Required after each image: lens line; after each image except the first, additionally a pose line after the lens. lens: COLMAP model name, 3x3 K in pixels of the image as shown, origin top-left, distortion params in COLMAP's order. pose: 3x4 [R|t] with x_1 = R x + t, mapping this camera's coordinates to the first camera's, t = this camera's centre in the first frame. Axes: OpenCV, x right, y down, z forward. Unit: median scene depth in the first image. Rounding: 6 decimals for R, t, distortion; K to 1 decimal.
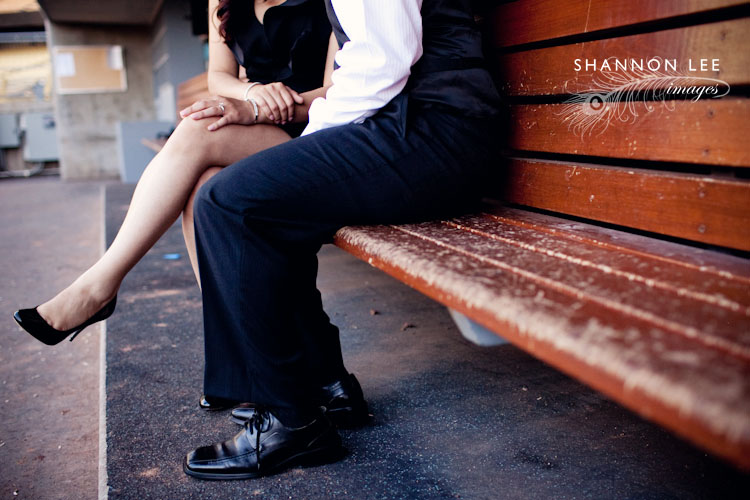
lens RADIAL K [[787.5, 0, 375.0], [0, 787.5, 250.0], [0, 0, 1]] dist [-0.086114, -0.000761]
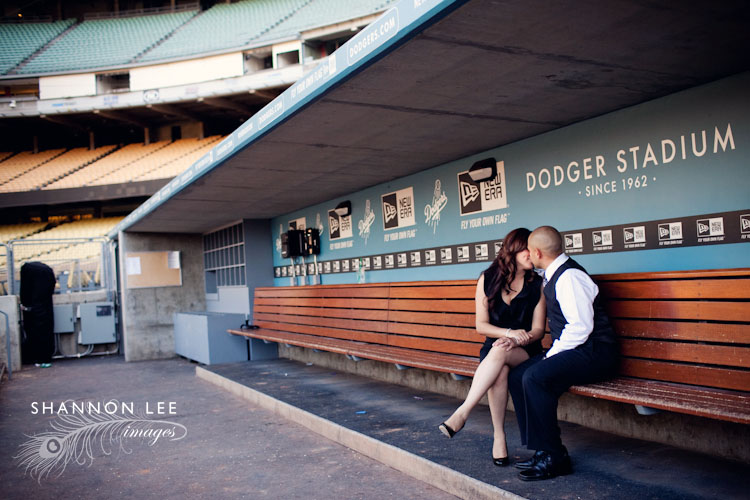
lens RADIAL K [[787.5, 0, 375.0], [0, 787.5, 250.0], [0, 0, 1]] dist [-0.086114, -0.000761]
pose [[0.996299, -0.018207, 0.084008, -0.838636], [0.035571, 0.977032, -0.210101, 0.050639], [-0.078253, 0.212312, 0.974064, -1.544414]]
